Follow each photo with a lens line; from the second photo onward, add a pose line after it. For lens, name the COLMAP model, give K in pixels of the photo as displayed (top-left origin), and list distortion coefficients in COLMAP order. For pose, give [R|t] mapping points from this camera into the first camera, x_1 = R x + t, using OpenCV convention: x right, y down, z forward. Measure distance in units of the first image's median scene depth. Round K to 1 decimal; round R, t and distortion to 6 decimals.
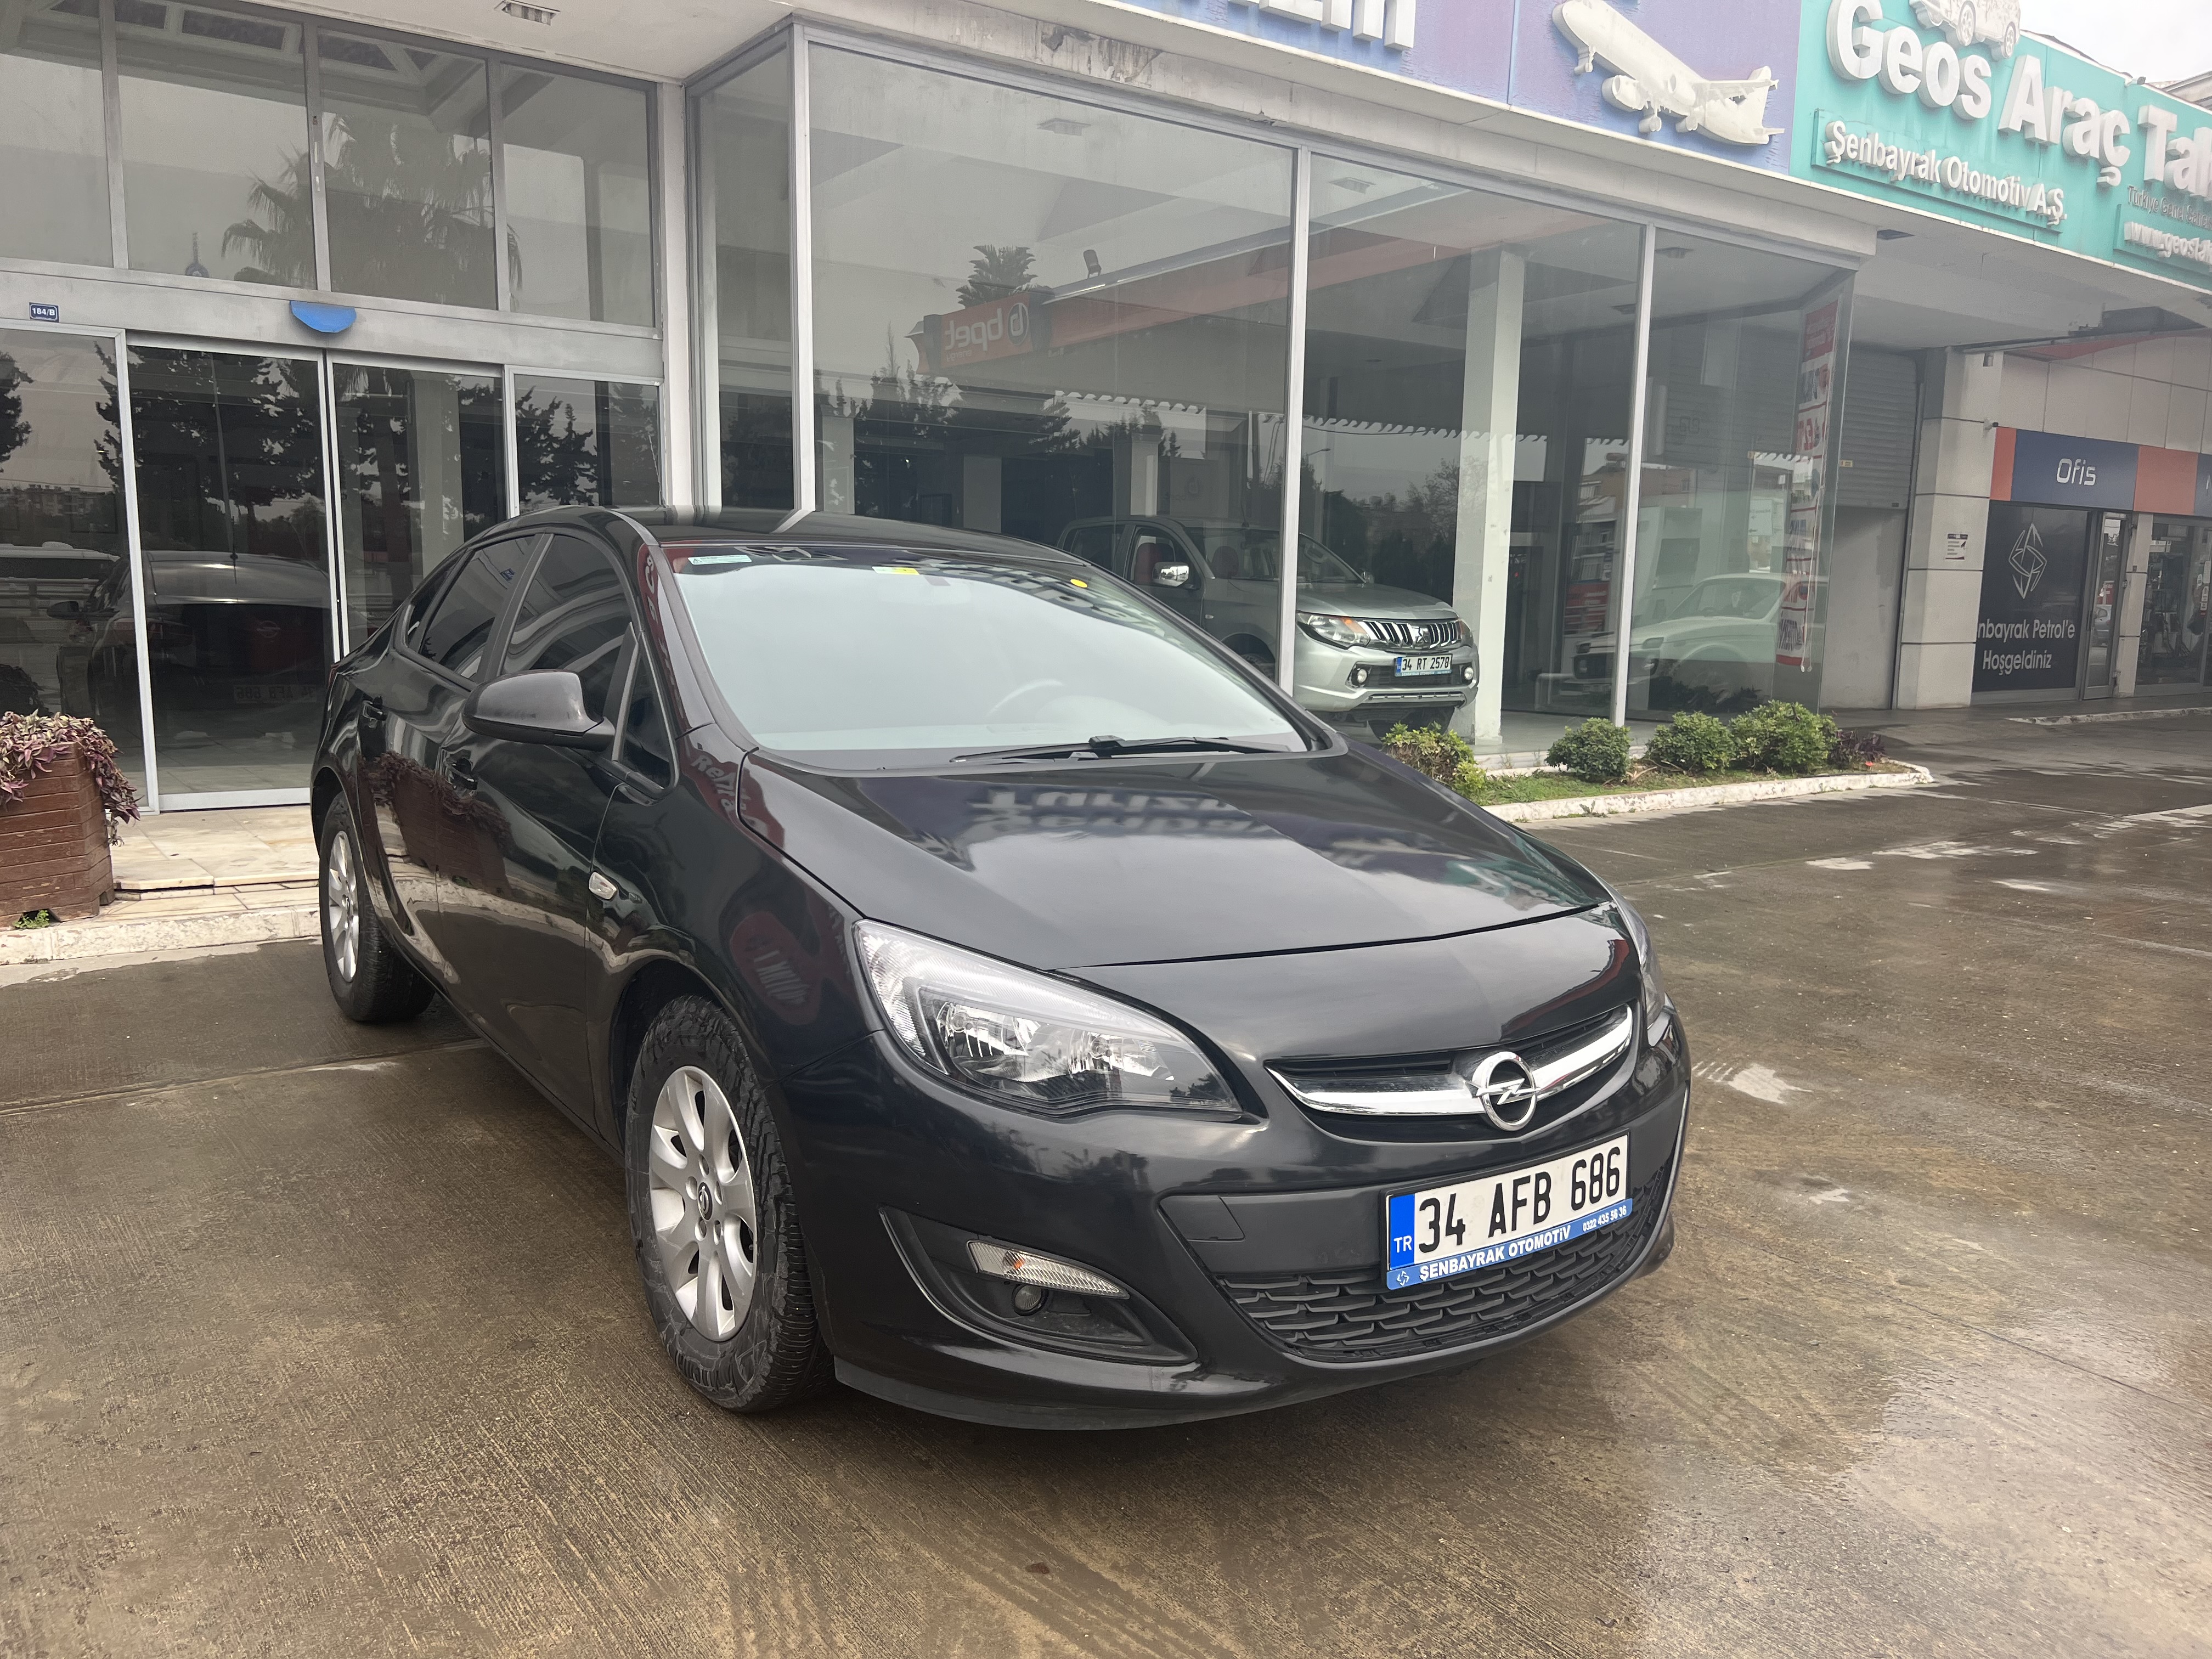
lens RADIAL K [[1655.4, 0, 1093.5], [0, 1655.4, 852.0], [0, 0, 1]] dist [0.049888, -0.056552]
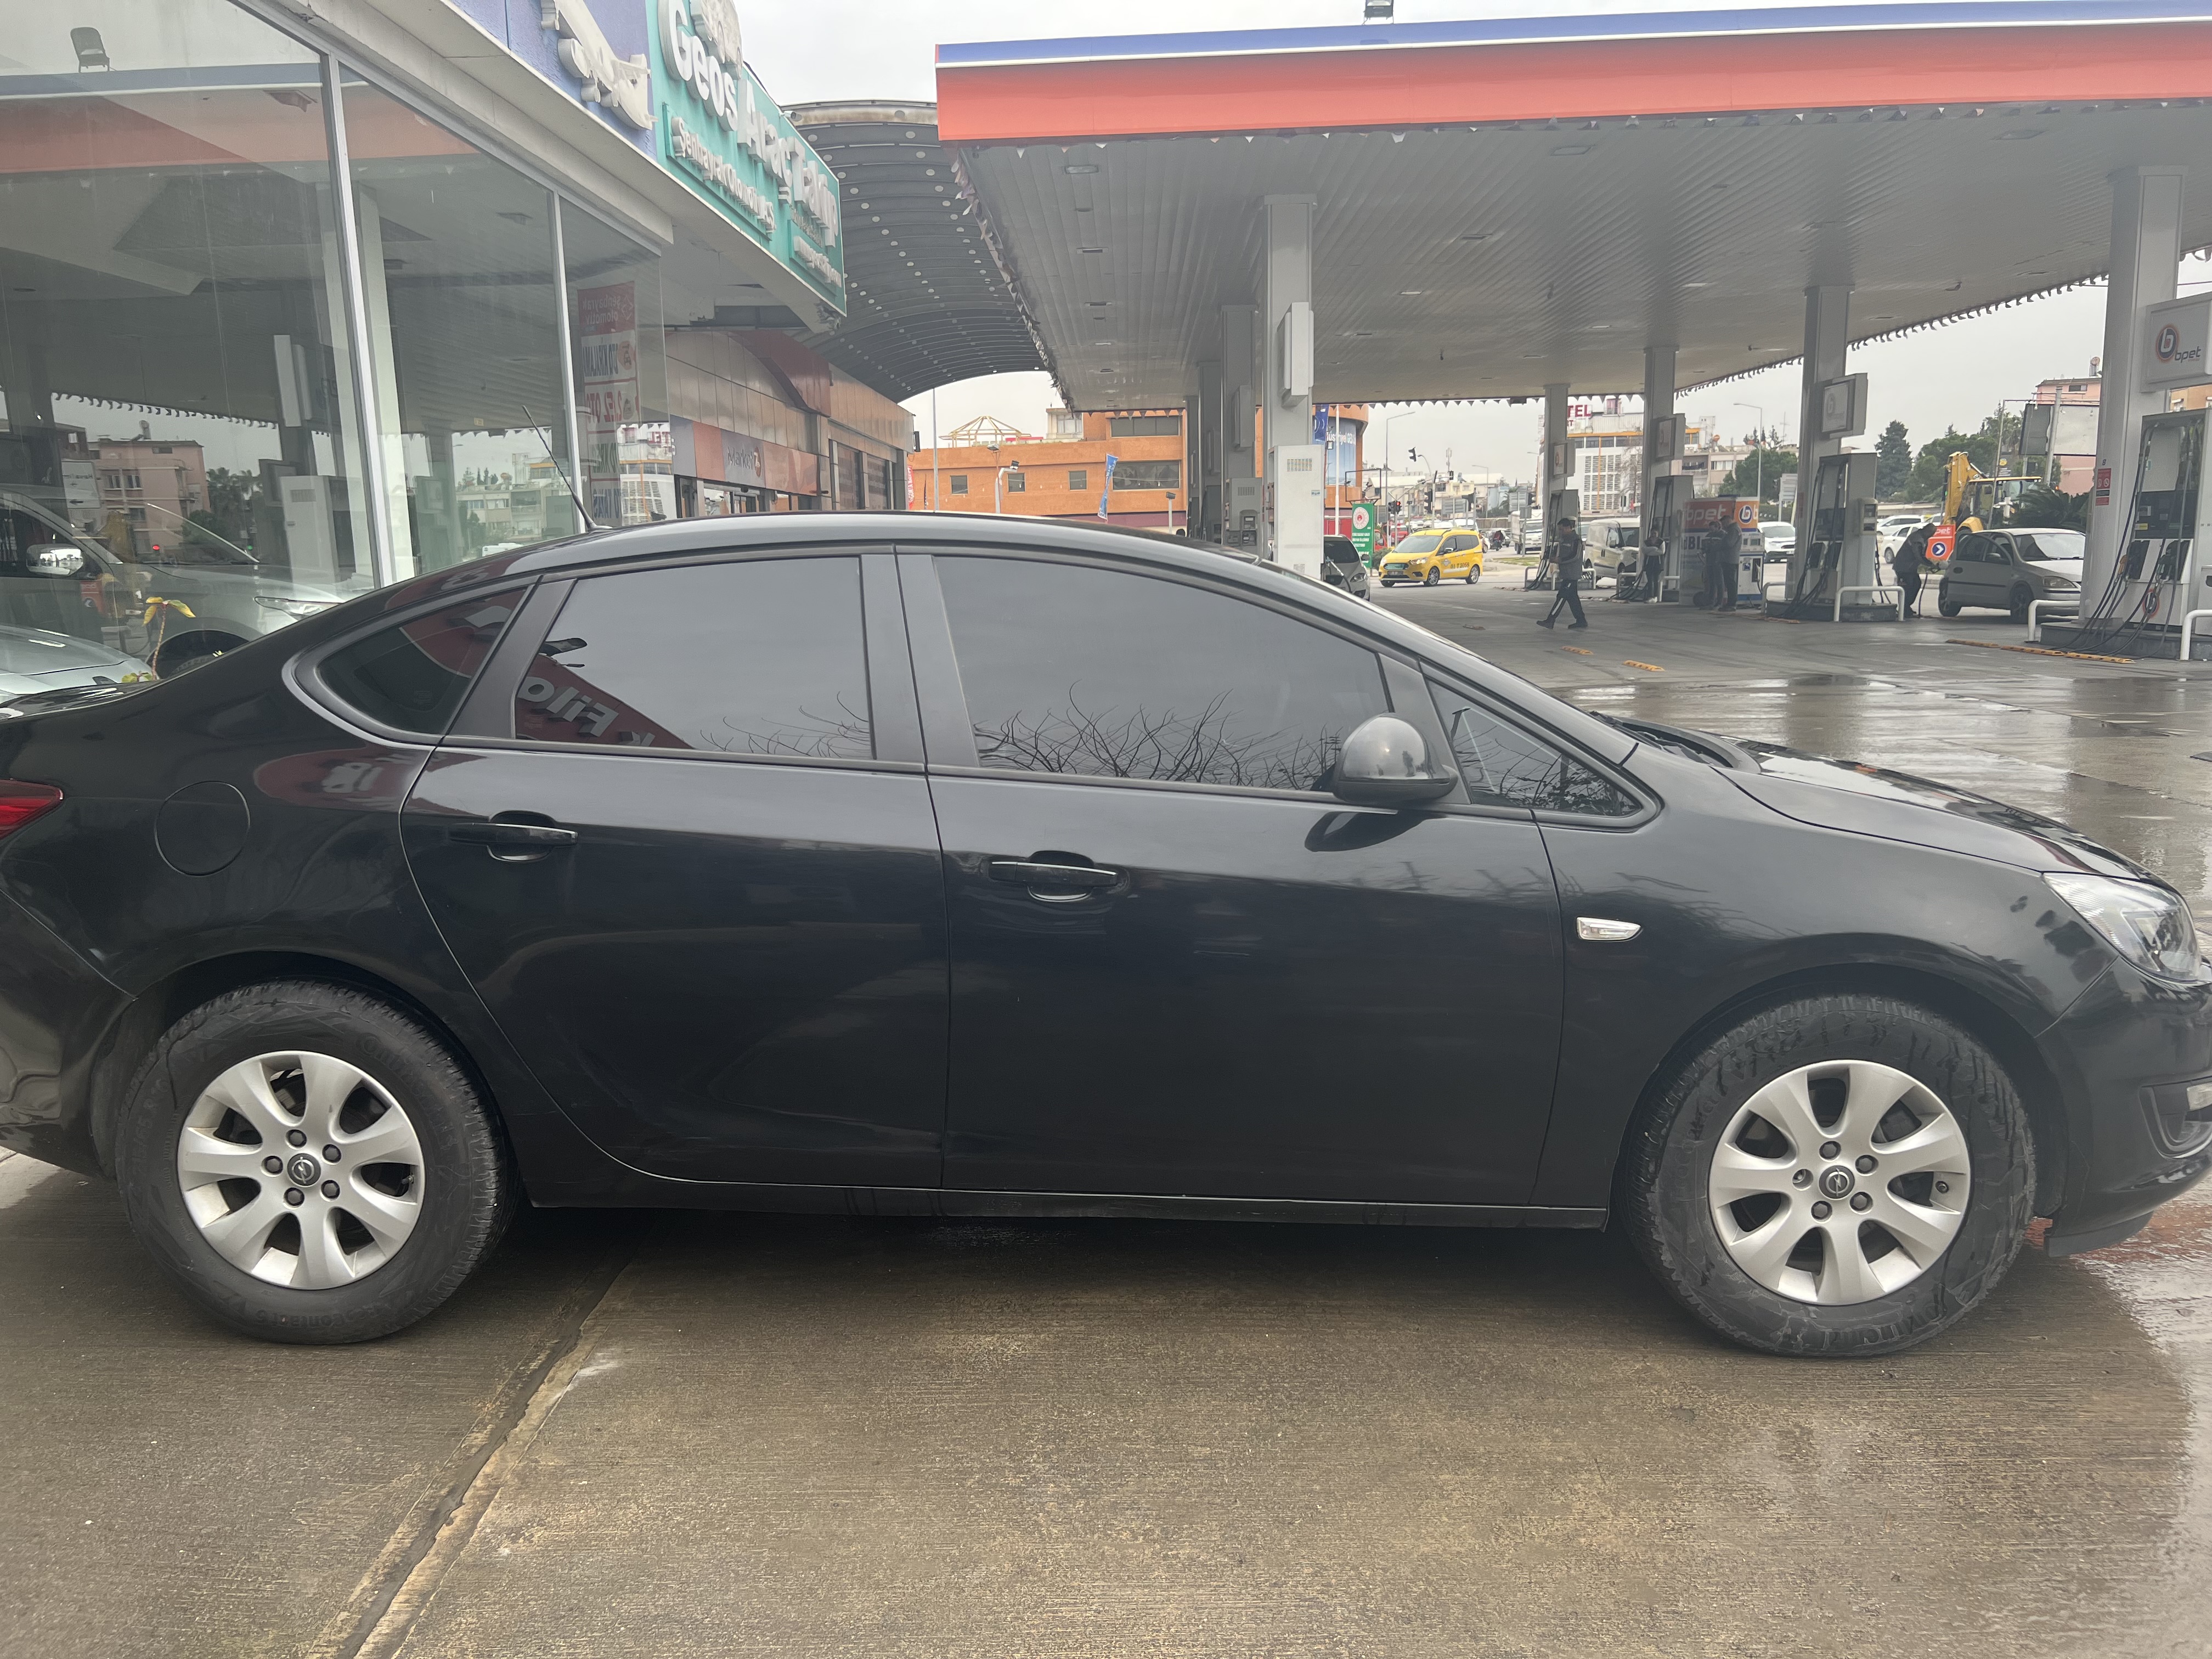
lens RADIAL K [[1655.4, 0, 1071.8], [0, 1655.4, 832.6], [0, 0, 1]] dist [0.049888, -0.056552]
pose [[0.604768, -0.170727, 0.777887, -0.425920], [0.162722, 0.982636, 0.089156, -0.055160], [-0.779600, 0.072660, 0.622048, 0.234593]]
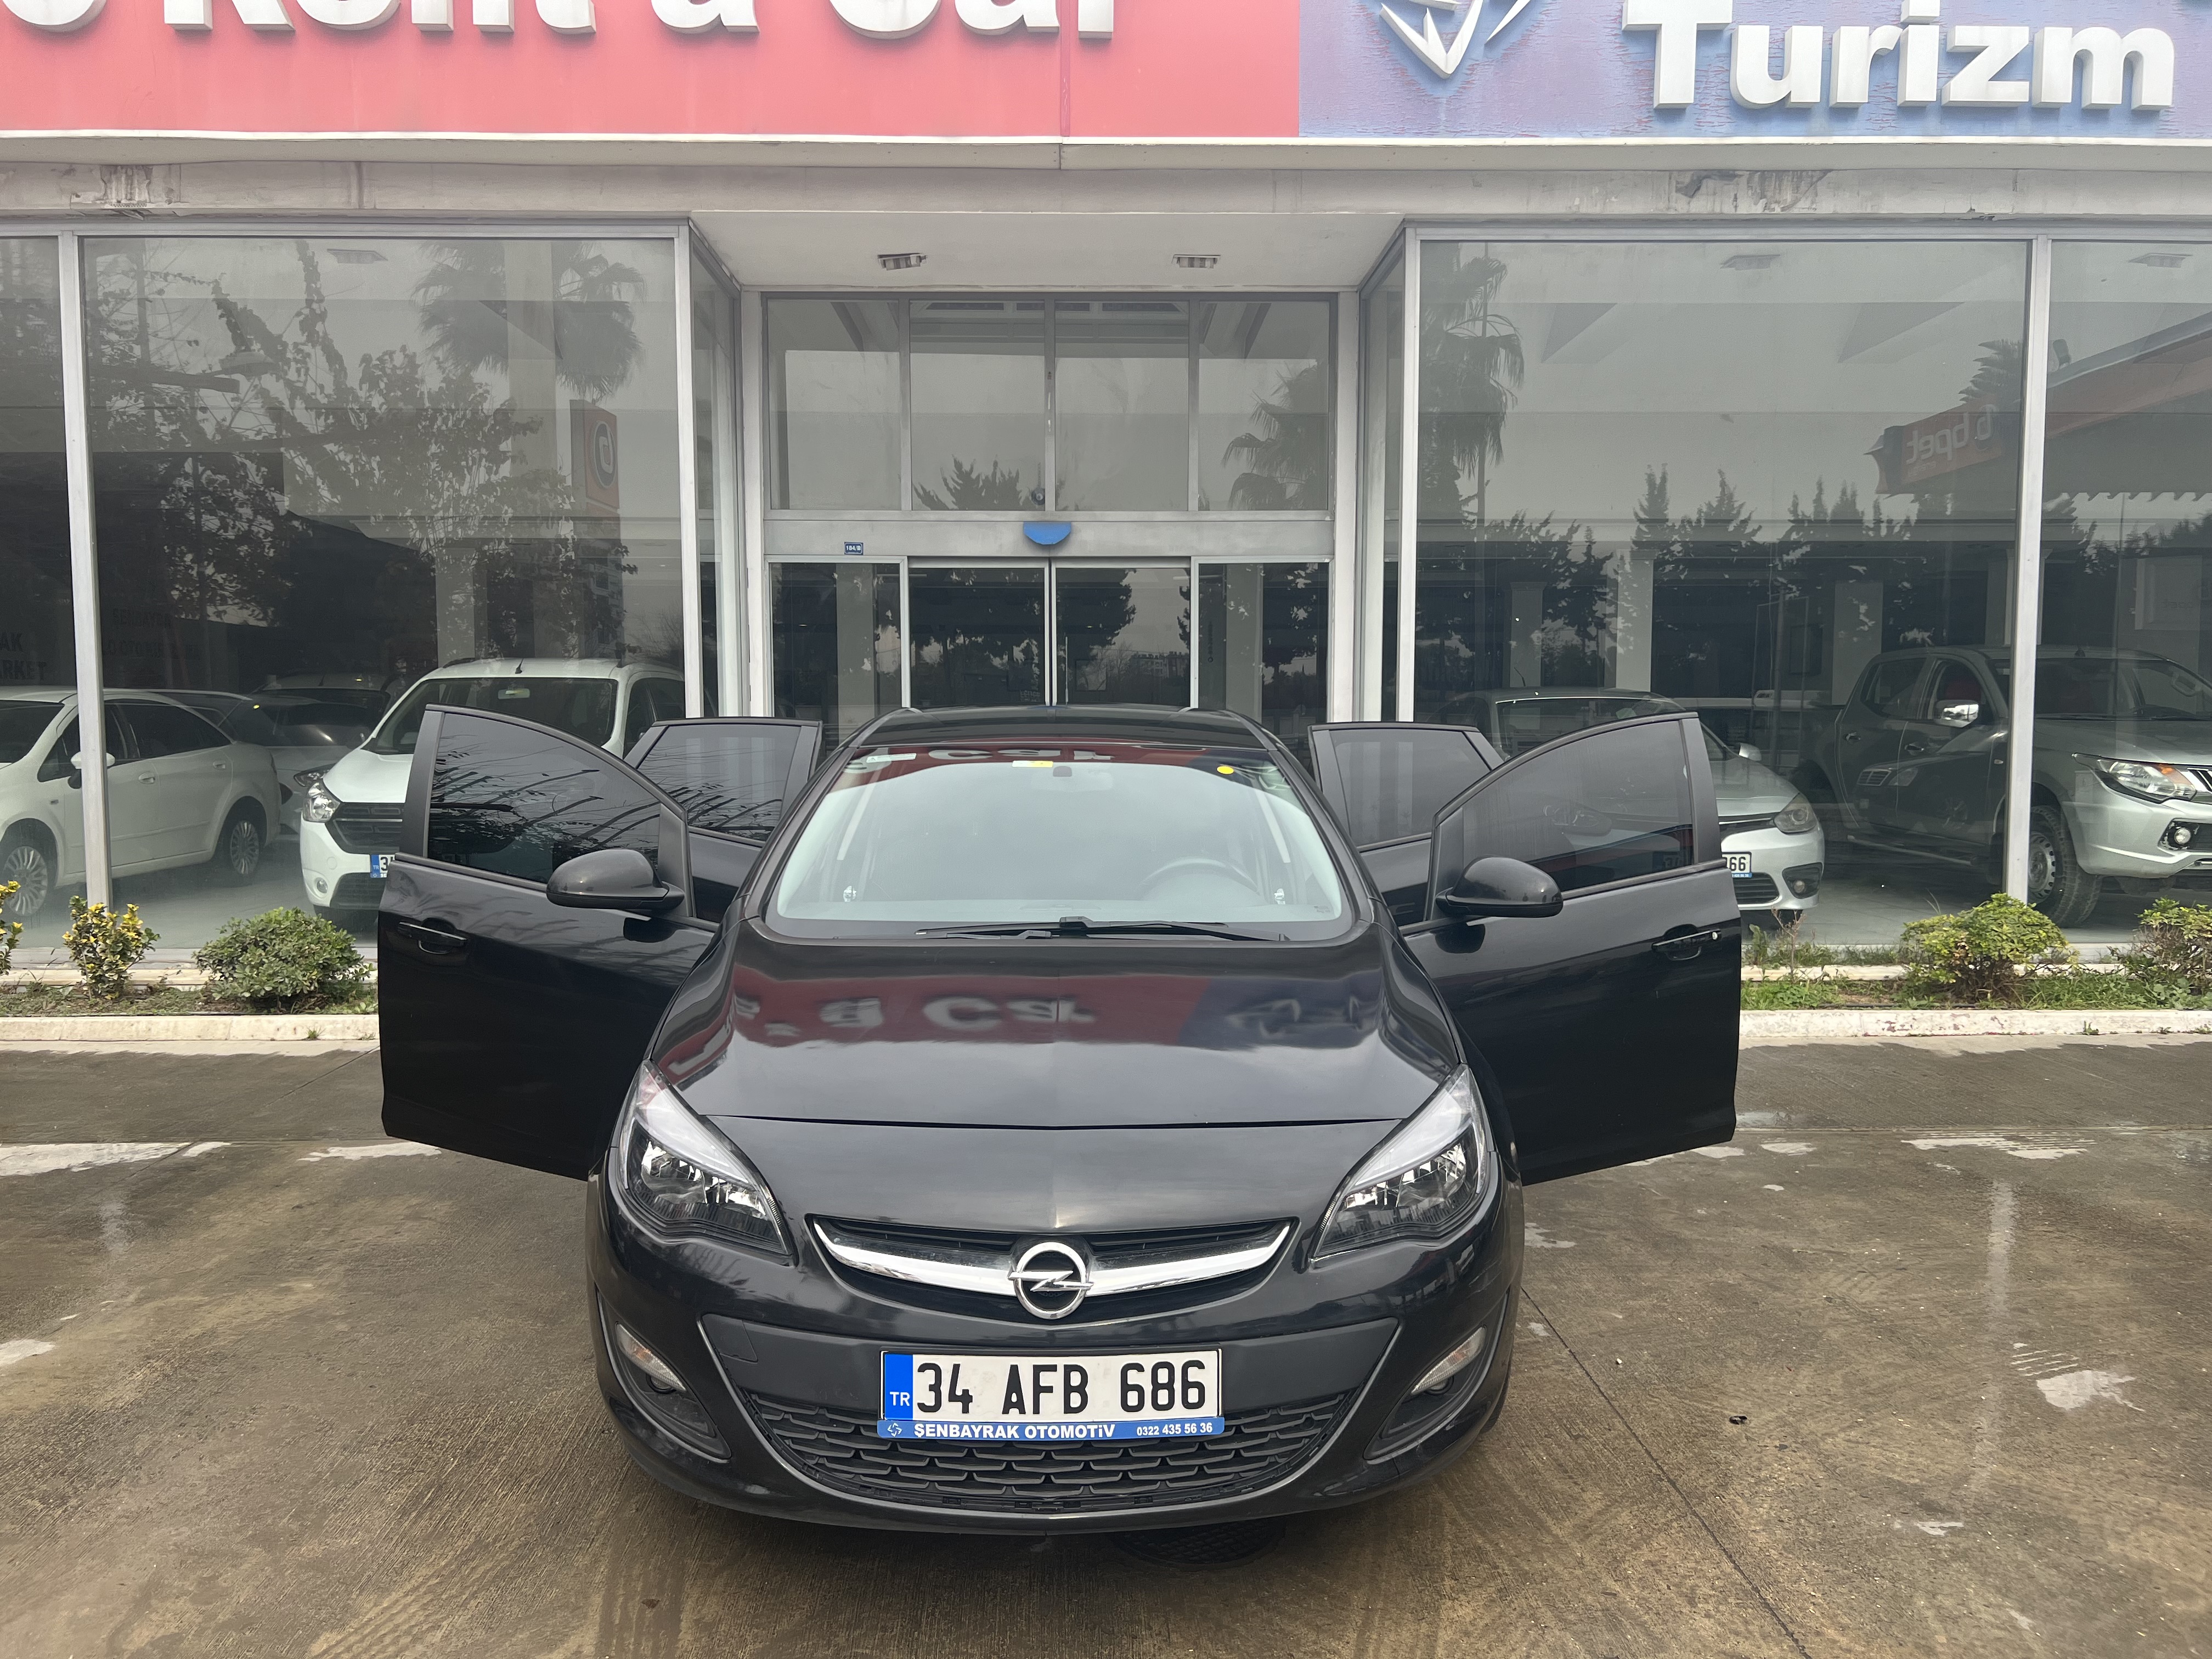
lens RADIAL K [[1655.4, 0, 1108.2], [0, 1655.4, 856.7], [0, 0, 1]] dist [0.049888, -0.056552]
pose [[0.828143, 0.030884, -0.559665, 0.252798], [-0.071913, 0.996083, -0.051444, -0.021603], [0.555884, 0.082850, 0.827121, 0.035073]]
